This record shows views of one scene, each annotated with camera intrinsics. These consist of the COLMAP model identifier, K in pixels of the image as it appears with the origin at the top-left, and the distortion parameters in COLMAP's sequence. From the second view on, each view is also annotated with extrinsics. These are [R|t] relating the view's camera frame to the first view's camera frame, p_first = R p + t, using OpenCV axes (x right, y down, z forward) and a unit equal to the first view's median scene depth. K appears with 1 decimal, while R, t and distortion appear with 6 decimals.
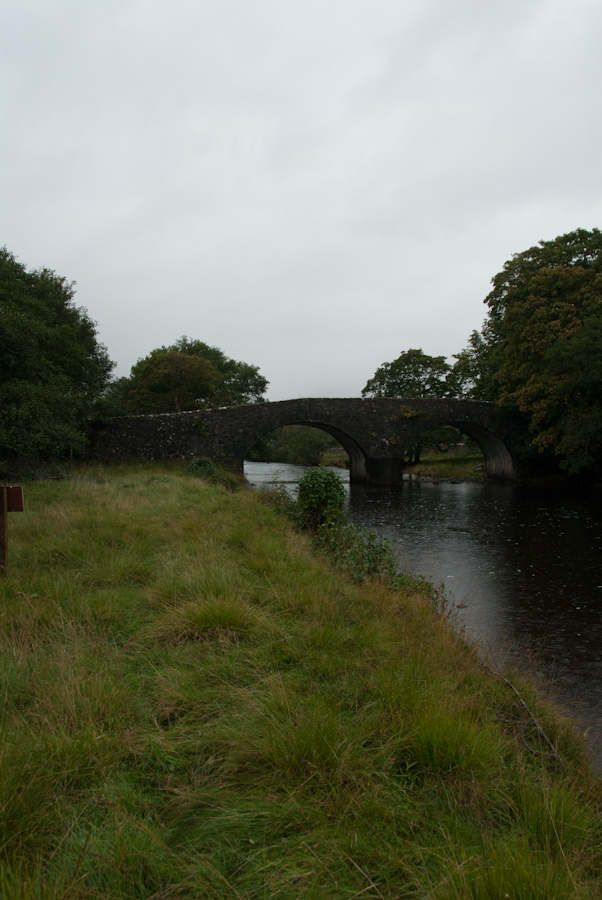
lens RADIAL K [[733.2, 0, 301.0], [0, 733.2, 450.0], [0, 0, 1]] dist [0.088085, -0.002625]
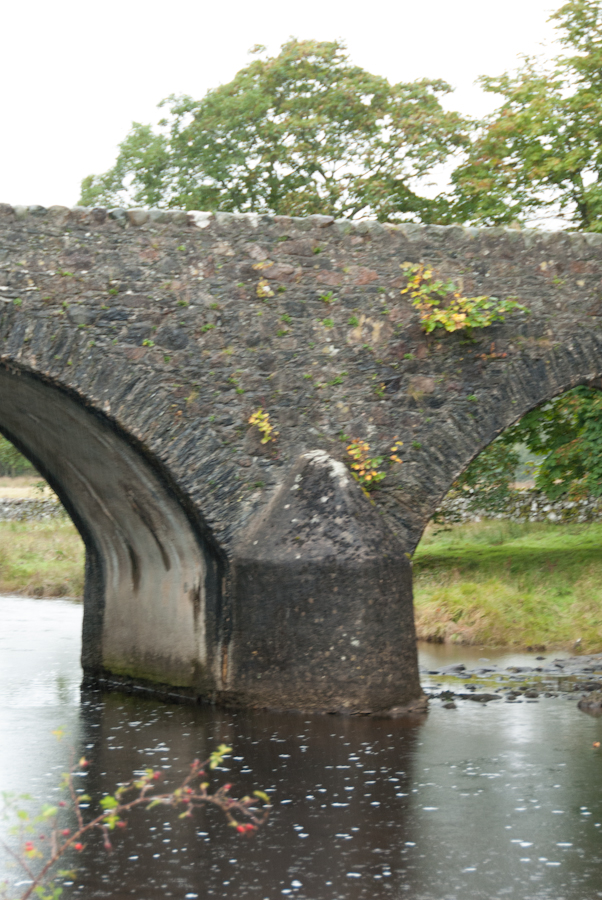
lens RADIAL K [[2768.8, 0, 301.0], [0, 2768.8, 450.0], [0, 0, 1]] dist [-0.137066, -0.451906]
pose [[0.975714, 0.022464, 0.217892, -0.033657], [-0.018526, 0.999626, -0.020098, -0.001950], [-0.218262, 0.015574, 0.975766, 0.348155]]
